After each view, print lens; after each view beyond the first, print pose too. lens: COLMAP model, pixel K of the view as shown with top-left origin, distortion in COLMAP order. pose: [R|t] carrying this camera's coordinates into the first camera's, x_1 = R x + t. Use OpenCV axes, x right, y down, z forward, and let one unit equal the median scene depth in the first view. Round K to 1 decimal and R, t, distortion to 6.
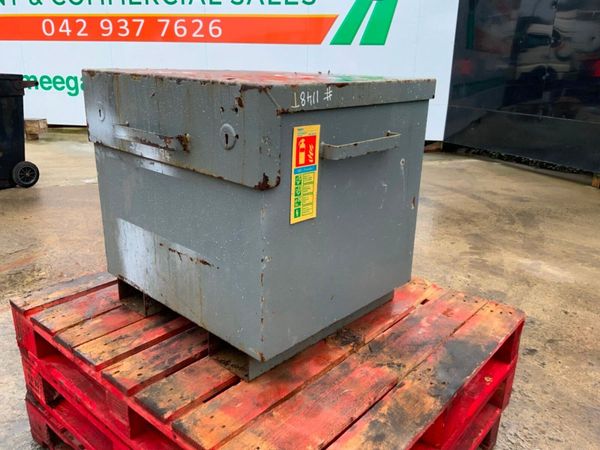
lens RADIAL K [[493.6, 0, 300.0], [0, 493.6, 225.0], [0, 0, 1]] dist [0.109186, -0.191810]
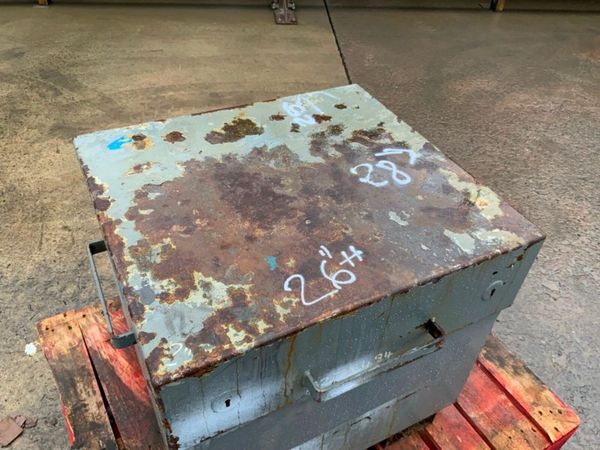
lens RADIAL K [[502.8, 0, 300.0], [0, 502.8, 225.0], [0, 0, 1]] dist [-0.004001, -0.010090]
pose [[0.337606, -0.623237, 0.705406, -0.641978], [0.251865, 0.781892, 0.570271, -0.676012], [-0.906965, -0.014860, 0.420943, 0.700151]]
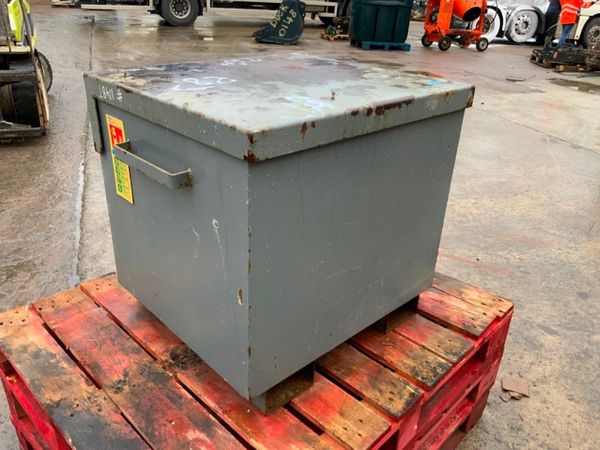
lens RADIAL K [[493.6, 0, 300.0], [0, 493.6, 225.0], [0, 0, 1]] dist [0.109186, -0.191810]
pose [[-0.065494, 0.415026, -0.907449, 0.866584], [-0.350723, 0.841804, 0.410316, -0.471556], [0.934186, 0.345137, 0.090426, 1.064900]]
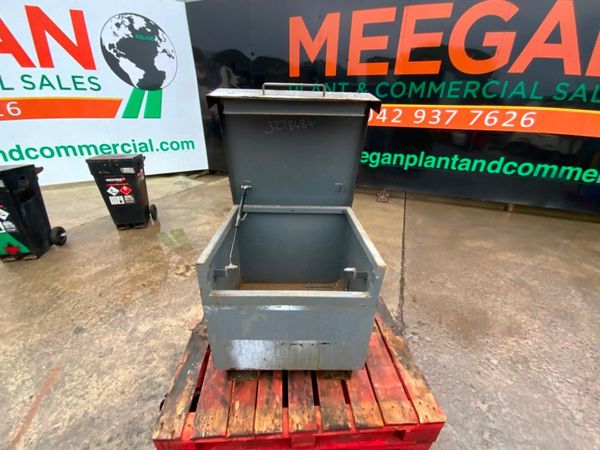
lens RADIAL K [[240.6, 0, 299.1], [0, 240.6, 224.9], [0, 0, 1]] dist [0.028224, -0.021983]
pose [[0.719205, -0.296320, 0.628441, -0.621035], [0.206448, 0.954784, 0.213930, -0.497585], [-0.663417, -0.024119, 0.747861, 0.348605]]
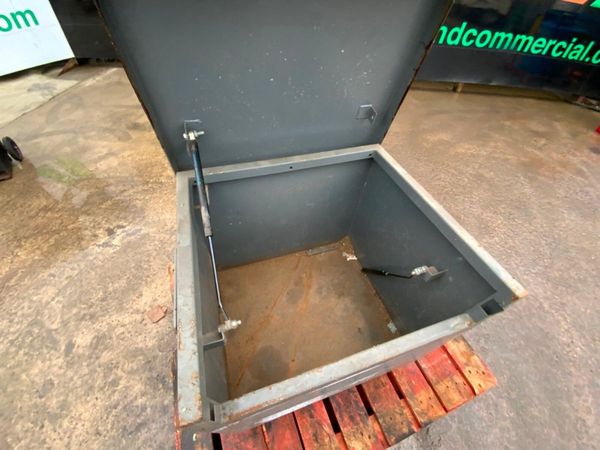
lens RADIAL K [[240.6, 0, 299.1], [0, 240.6, 224.9], [0, 0, 1]] dist [0.028224, -0.021983]
pose [[0.479995, -0.655880, 0.582603, -0.385449], [0.233596, 0.735688, 0.635764, -0.608917], [-0.845599, -0.169070, 0.506338, 0.826363]]
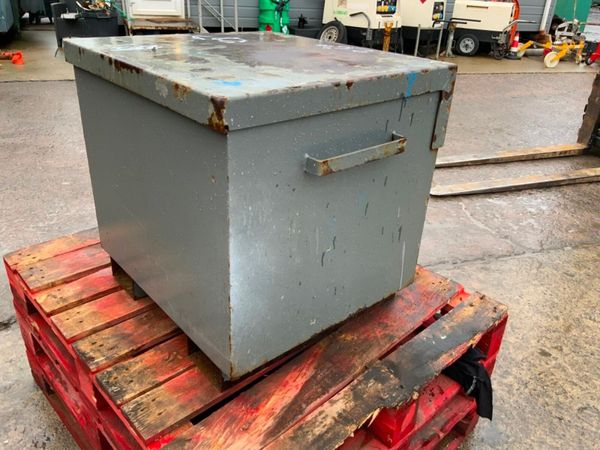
lens RADIAL K [[493.6, 0, 300.0], [0, 493.6, 225.0], [0, 0, 1]] dist [0.109186, -0.191810]
pose [[-0.991477, -0.112821, 0.065153, -0.260078], [-0.032695, 0.699553, 0.713833, -0.738353], [-0.126113, 0.705618, -0.697279, 1.864855]]
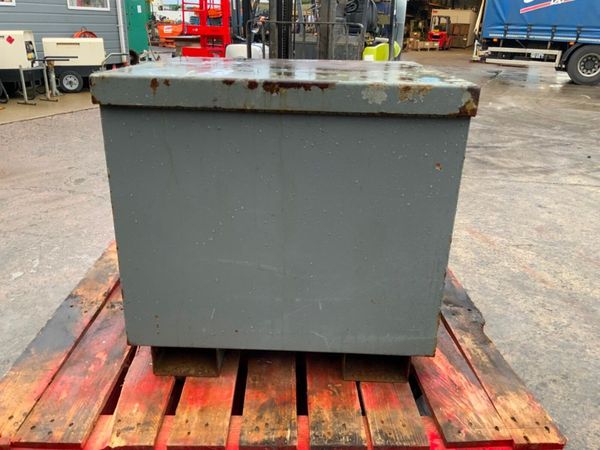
lens RADIAL K [[493.6, 0, 300.0], [0, 493.6, 225.0], [0, 0, 1]] dist [0.109186, -0.191810]
pose [[-0.745011, 0.204393, -0.634967, 0.542851], [-0.250817, 0.796210, 0.550581, -0.586095], [0.618102, 0.569450, -0.541920, 1.691858]]
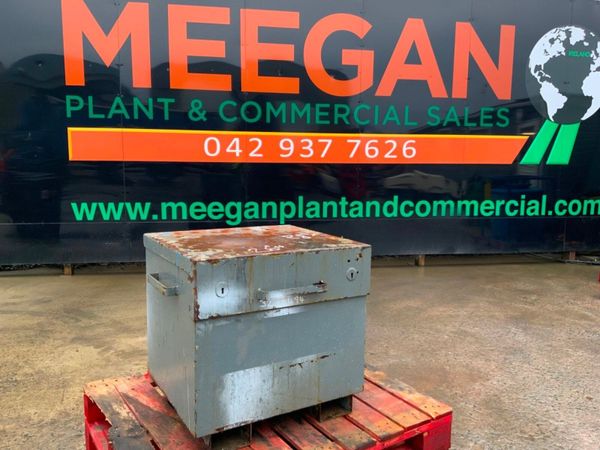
lens RADIAL K [[493.6, 0, 300.0], [0, 493.6, 225.0], [0, 0, 1]] dist [0.109186, -0.191810]
pose [[0.278846, -0.143041, 0.949623, -1.483653], [0.292131, 0.954617, 0.058013, -0.394567], [-0.914825, 0.261238, 0.307978, 0.410923]]
